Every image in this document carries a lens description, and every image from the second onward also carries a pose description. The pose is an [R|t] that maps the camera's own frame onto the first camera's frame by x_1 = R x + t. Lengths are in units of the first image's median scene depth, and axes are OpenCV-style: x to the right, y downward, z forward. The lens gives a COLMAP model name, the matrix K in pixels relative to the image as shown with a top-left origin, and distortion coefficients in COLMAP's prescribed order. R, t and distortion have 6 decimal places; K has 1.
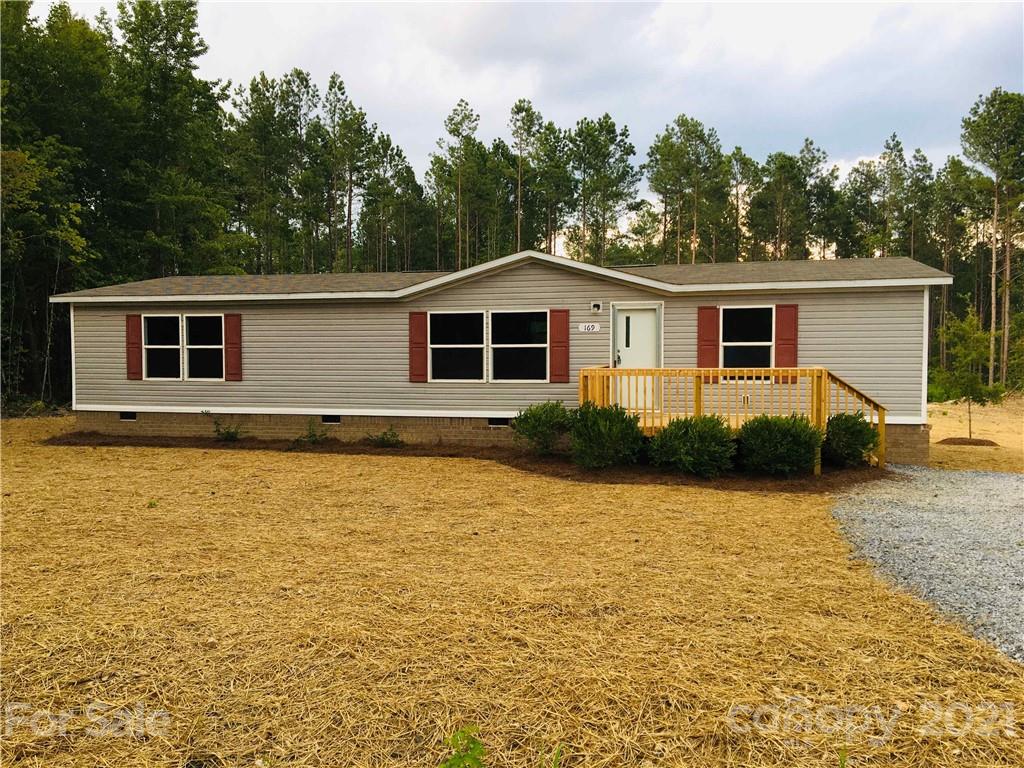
lens RADIAL K [[880.3, 0, 512.0], [0, 880.3, 384.0], [0, 0, 1]] dist [0.090120, -0.165321]
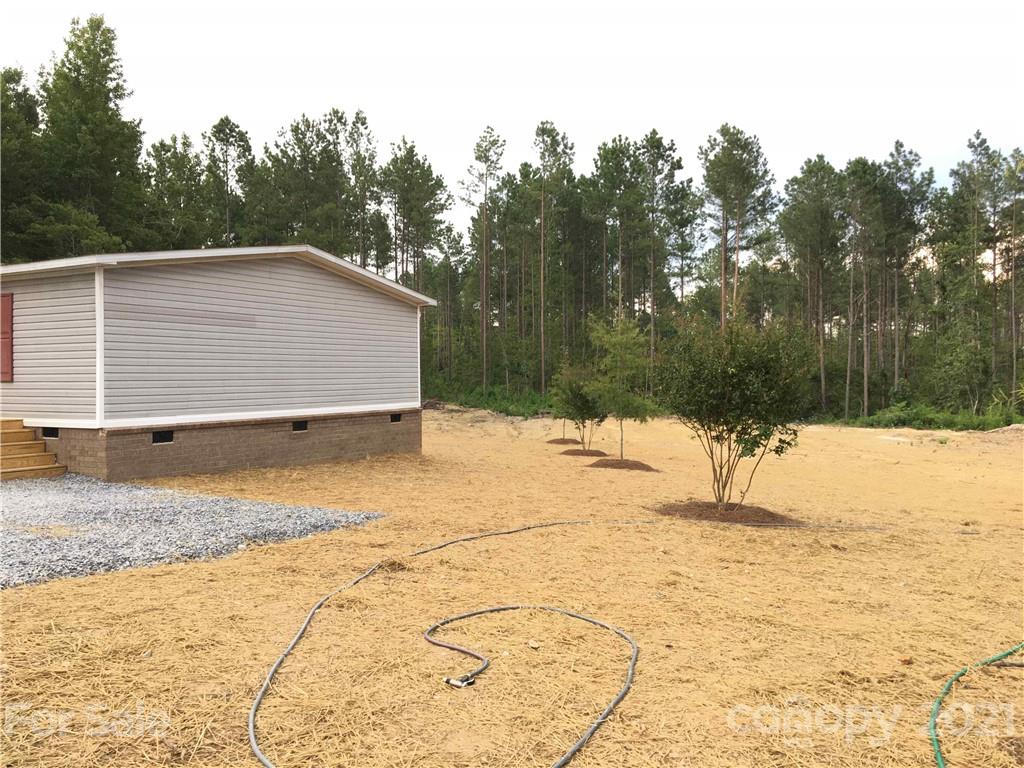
lens RADIAL K [[854.4, 0, 512.0], [0, 854.4, 384.0], [0, 0, 1]] dist [0.121209, -0.224975]
pose [[0.969050, -0.000382, -0.246863, 0.227323], [-0.007407, 0.999504, -0.030620, 0.005382], [0.246752, 0.031501, 0.968567, 0.063179]]
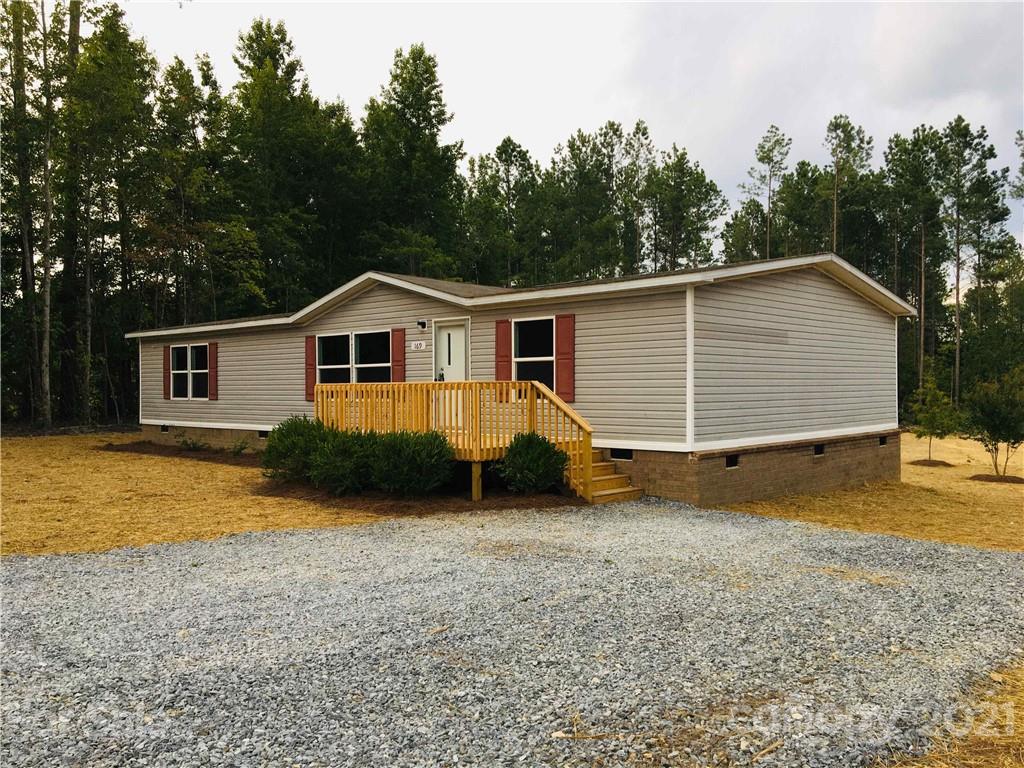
lens RADIAL K [[857.9, 0, 512.0], [0, 857.9, 384.0], [0, 0, 1]] dist [0.099896, -0.145486]
pose [[0.880461, -0.003298, -0.474106, 0.150468], [-0.017592, 0.999060, -0.039620, 0.003606], [0.473791, 0.043225, 0.879576, 0.047570]]
